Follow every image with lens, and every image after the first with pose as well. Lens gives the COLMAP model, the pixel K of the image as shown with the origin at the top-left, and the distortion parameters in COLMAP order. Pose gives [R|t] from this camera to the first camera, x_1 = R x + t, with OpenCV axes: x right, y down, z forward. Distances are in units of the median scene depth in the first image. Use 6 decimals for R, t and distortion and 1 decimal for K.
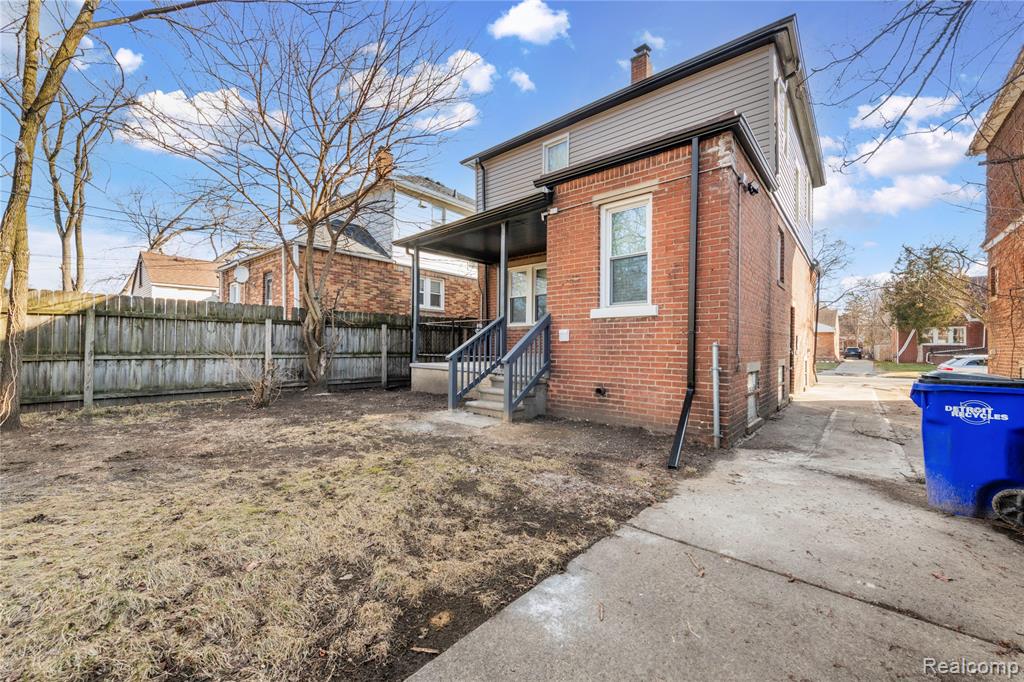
lens RADIAL K [[413.5, 0, 516.6], [0, 413.5, 340.9], [0, 0, 1]] dist [0.000692, -0.000036]
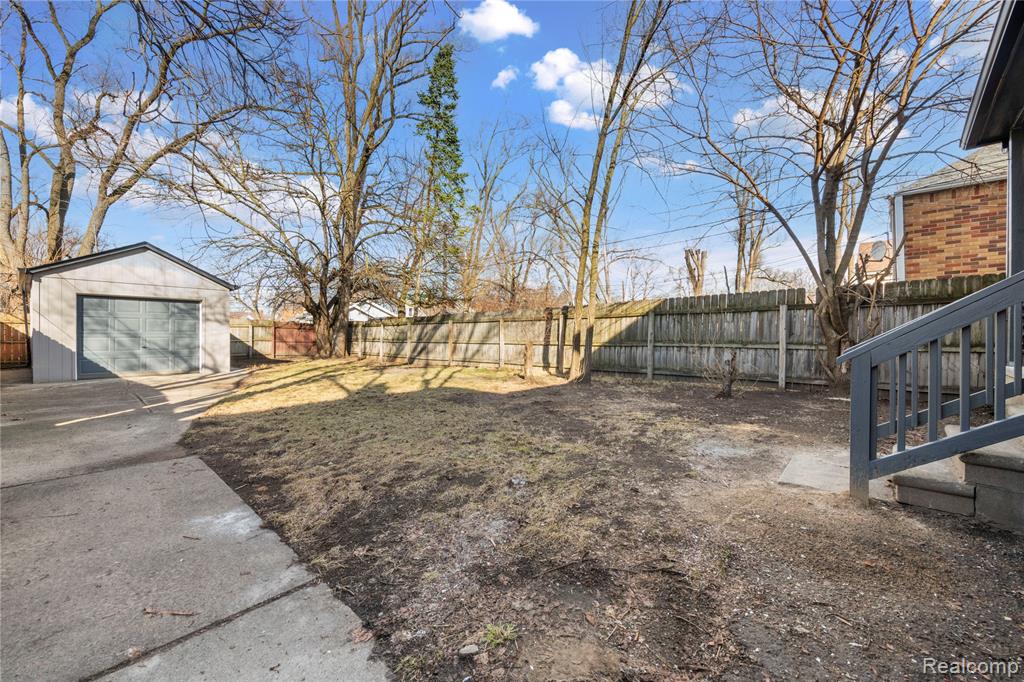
lens RADIAL K [[413.5, 0, 516.6], [0, 413.5, 340.9], [0, 0, 1]] dist [0.000692, -0.000036]
pose [[-0.057216, 0.002621, -0.998358, 0.638824], [0.014121, 0.999899, 0.001816, 0.029675], [0.998262, -0.013994, -0.057247, 0.937744]]
